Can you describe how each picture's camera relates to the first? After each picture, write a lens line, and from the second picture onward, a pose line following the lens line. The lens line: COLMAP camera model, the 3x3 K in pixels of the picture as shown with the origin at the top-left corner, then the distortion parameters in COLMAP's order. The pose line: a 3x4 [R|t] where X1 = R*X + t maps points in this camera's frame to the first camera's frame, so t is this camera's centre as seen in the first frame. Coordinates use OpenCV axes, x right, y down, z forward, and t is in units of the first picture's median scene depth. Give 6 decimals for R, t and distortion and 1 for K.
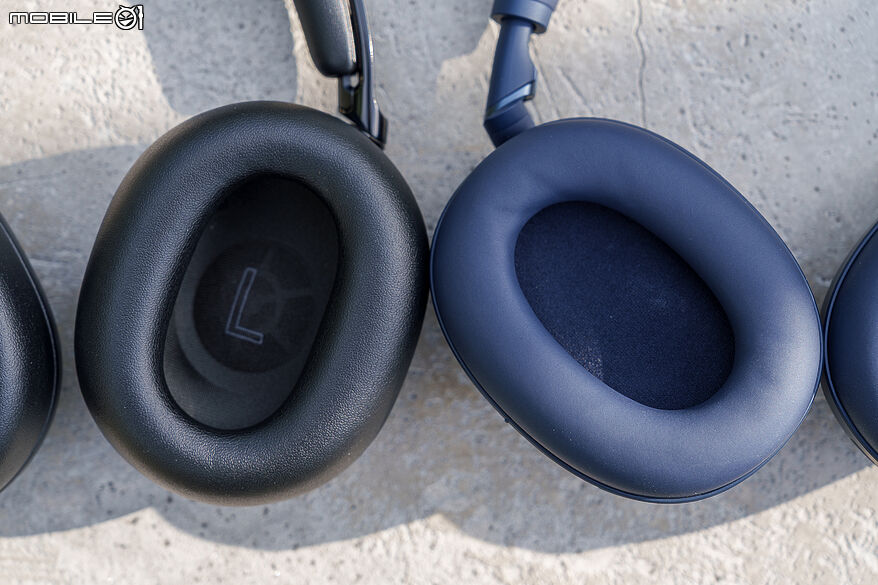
lens RADIAL K [[1744.3, 0, 437.1], [0, 1744.3, 296.9], [0, 0, 1]] dist [0.039314, 0.000000]
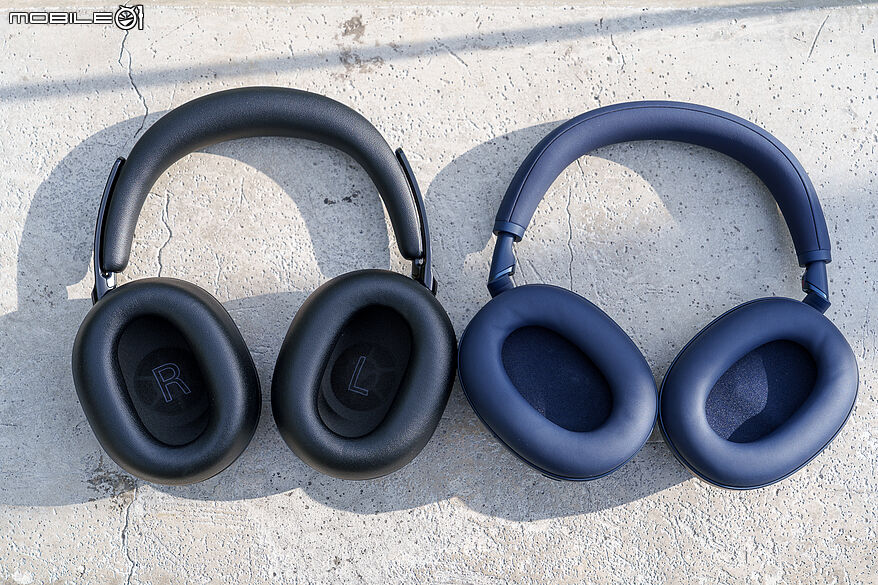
lens RADIAL K [[1512.3, 0, 435.3], [0, 1512.3, 288.5], [0, 0, 1]] dist [0.024392, 0.000000]
pose [[0.999224, 0.039338, 0.002038, -0.032818], [-0.038680, 0.989672, -0.138031, 0.130526], [-0.007447, 0.137845, 0.990426, -0.625284]]
